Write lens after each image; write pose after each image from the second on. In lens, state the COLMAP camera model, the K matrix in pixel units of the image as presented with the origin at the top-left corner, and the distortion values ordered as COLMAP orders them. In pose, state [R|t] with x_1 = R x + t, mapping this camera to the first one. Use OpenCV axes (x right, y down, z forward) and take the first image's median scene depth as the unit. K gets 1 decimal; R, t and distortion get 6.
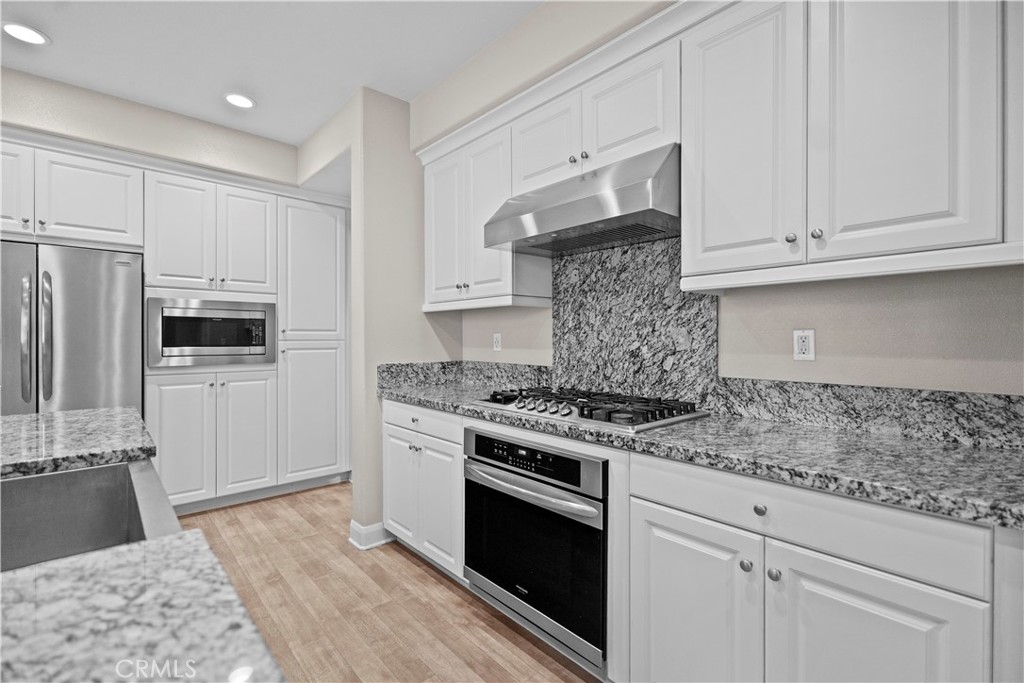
lens RADIAL K [[456.6, 0, 501.4], [0, 456.6, 339.4], [0, 0, 1]] dist [0.003473, 0.000675]
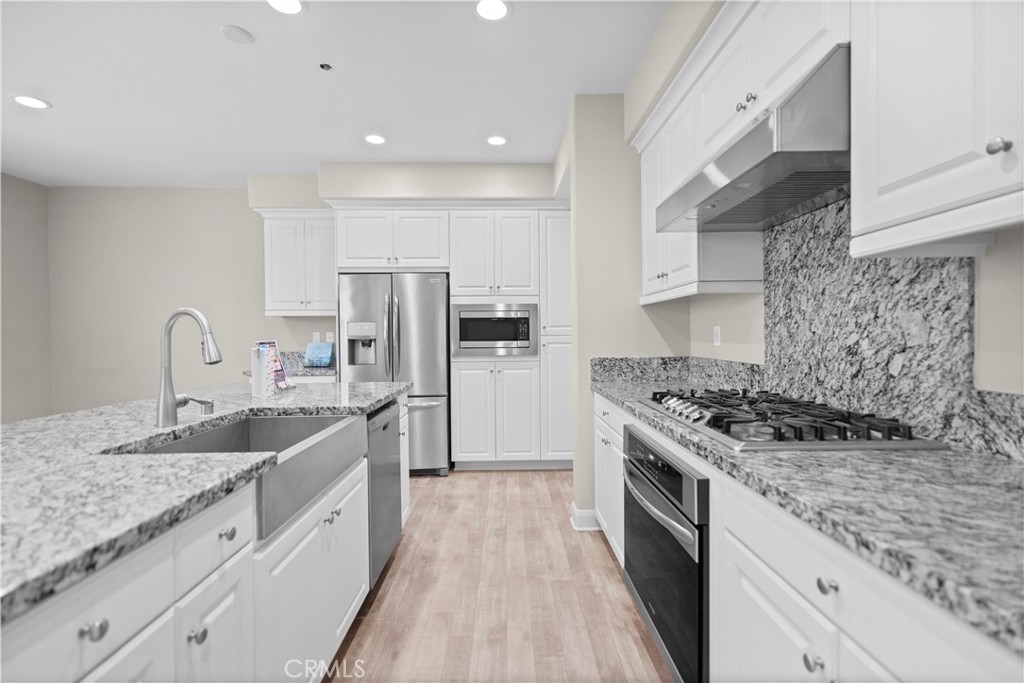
lens RADIAL K [[456.6, 0, 507.5], [0, 456.6, 341.2], [0, 0, 1]] dist [0.003473, 0.000675]
pose [[0.763384, 0.001643, -0.645943, 0.316148], [0.006948, 0.999918, 0.010754, 0.005295], [0.645908, -0.012697, 0.763310, 0.101512]]
